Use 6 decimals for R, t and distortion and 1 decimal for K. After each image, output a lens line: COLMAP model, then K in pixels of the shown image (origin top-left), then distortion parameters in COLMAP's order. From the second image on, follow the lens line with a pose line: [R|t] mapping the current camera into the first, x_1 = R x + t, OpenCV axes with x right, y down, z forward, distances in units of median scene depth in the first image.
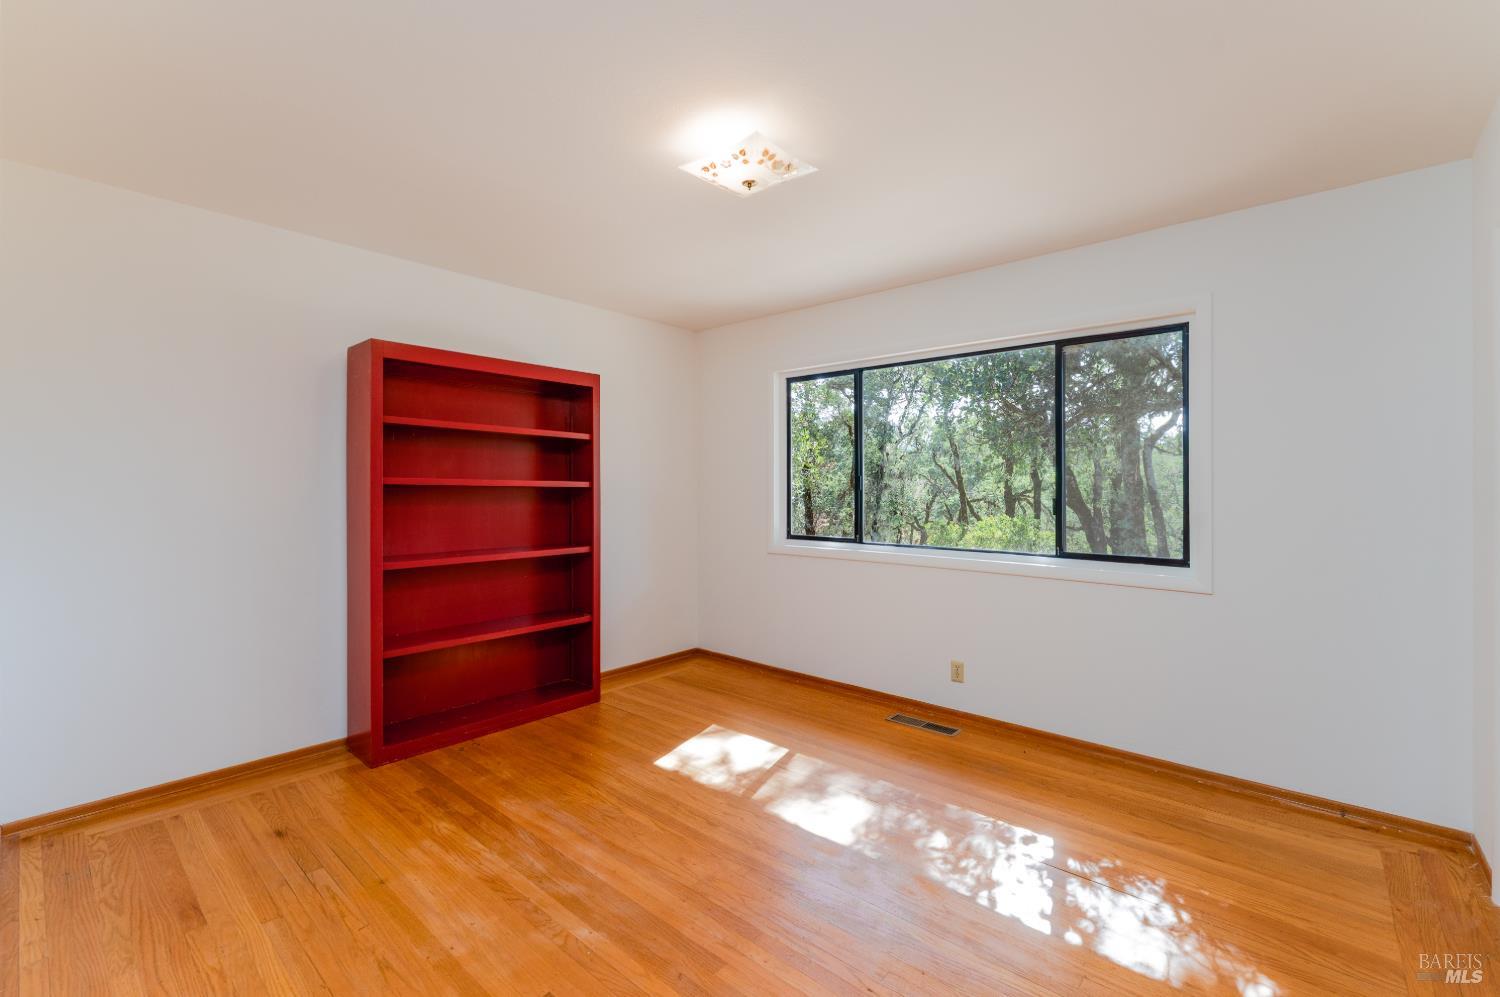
lens RADIAL K [[643.4, 0, 751.8], [0, 643.4, 471.3], [0, 0, 1]] dist [-0.001293, -0.000301]
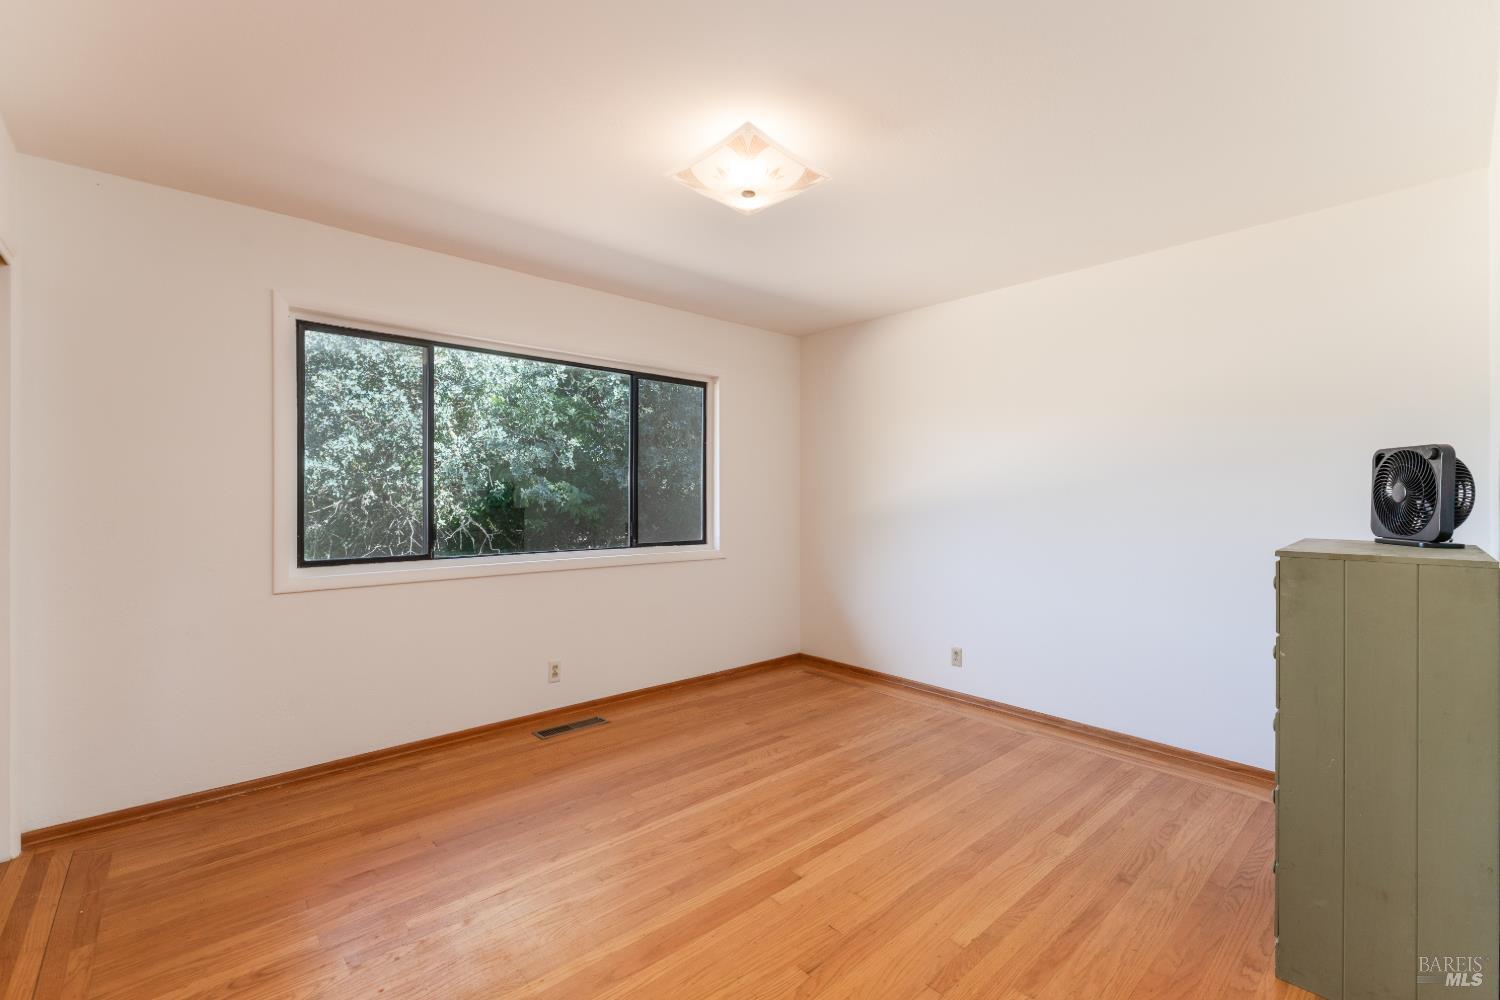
lens RADIAL K [[652.6, 0, 750.0], [0, 652.6, 500.0], [0, 0, 1]] dist [0.000110, -0.000062]
pose [[0.121721, -0.010335, 0.992511, -0.655674], [-0.033294, 0.999341, 0.014490, 0.013443], [-0.992006, -0.034808, 0.121297, 0.559003]]
